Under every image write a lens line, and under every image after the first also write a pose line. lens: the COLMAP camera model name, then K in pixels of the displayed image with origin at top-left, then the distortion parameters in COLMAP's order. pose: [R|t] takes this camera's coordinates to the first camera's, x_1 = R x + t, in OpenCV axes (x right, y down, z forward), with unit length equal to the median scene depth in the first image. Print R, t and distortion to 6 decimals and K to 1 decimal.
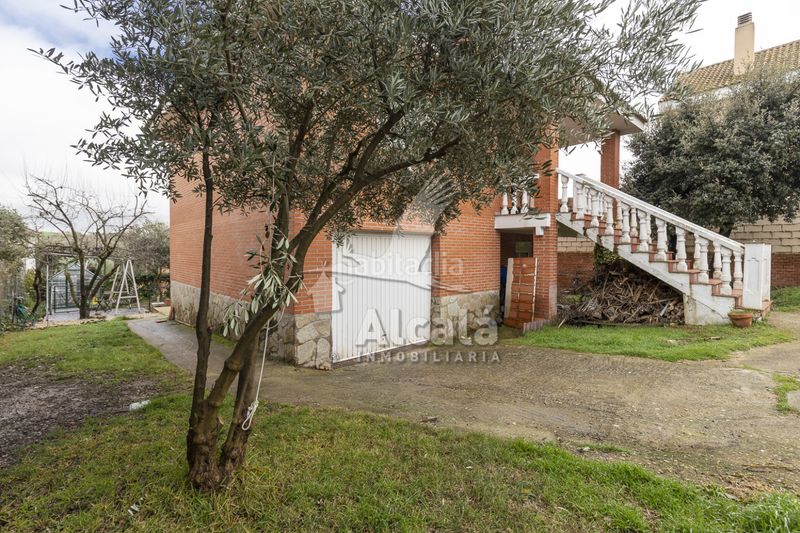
lens RADIAL K [[367.2, 0, 401.2], [0, 367.2, 255.2], [0, 0, 1]] dist [0.011647, -0.000233]
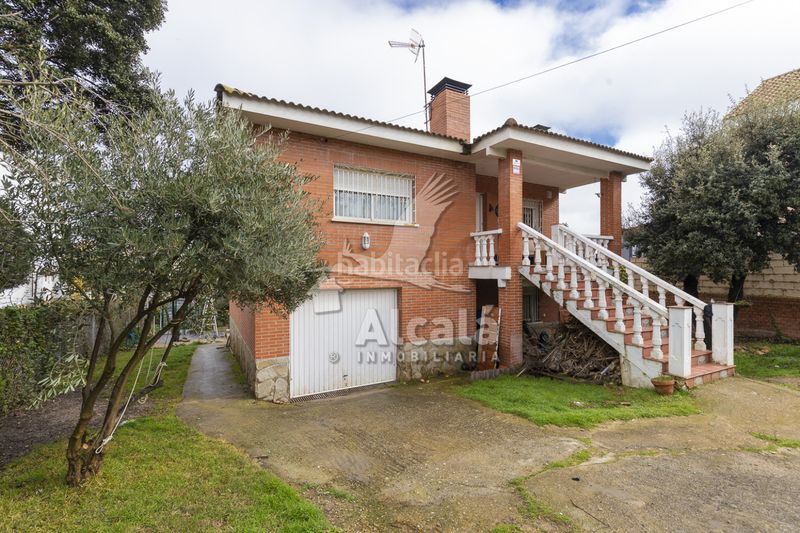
lens RADIAL K [[359.9, 0, 400.0], [0, 359.9, 266.5], [0, 0, 1]] dist [0.011972, -0.000038]
pose [[0.970007, -0.008873, -0.242913, 0.382269], [0.002408, 0.999635, -0.026899, -0.095255], [0.243063, 0.025507, 0.969675, -0.085546]]
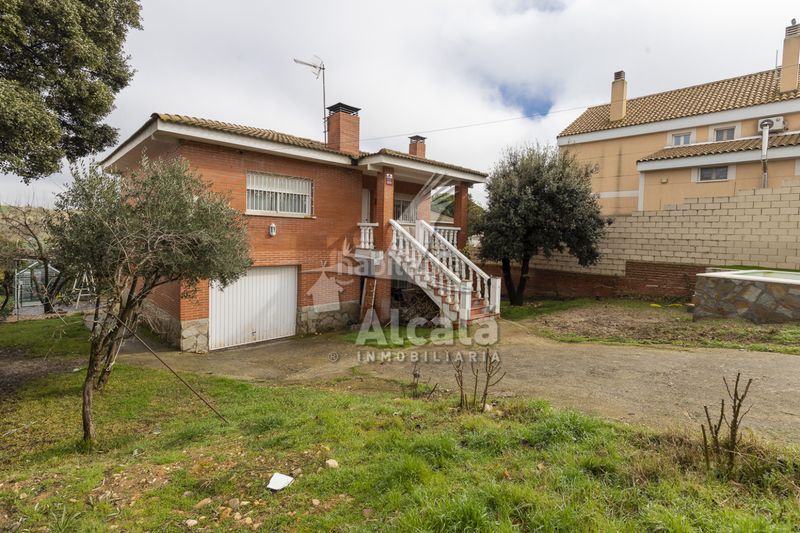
lens RADIAL K [[390.5, 0, 431.6], [0, 390.5, 249.9], [0, 0, 1]] dist [0.005014, -0.000038]
pose [[0.997492, 0.022751, 0.067018, 0.541579], [-0.024533, 0.999364, 0.025878, -0.177242], [-0.066386, -0.027458, 0.997416, -0.635323]]
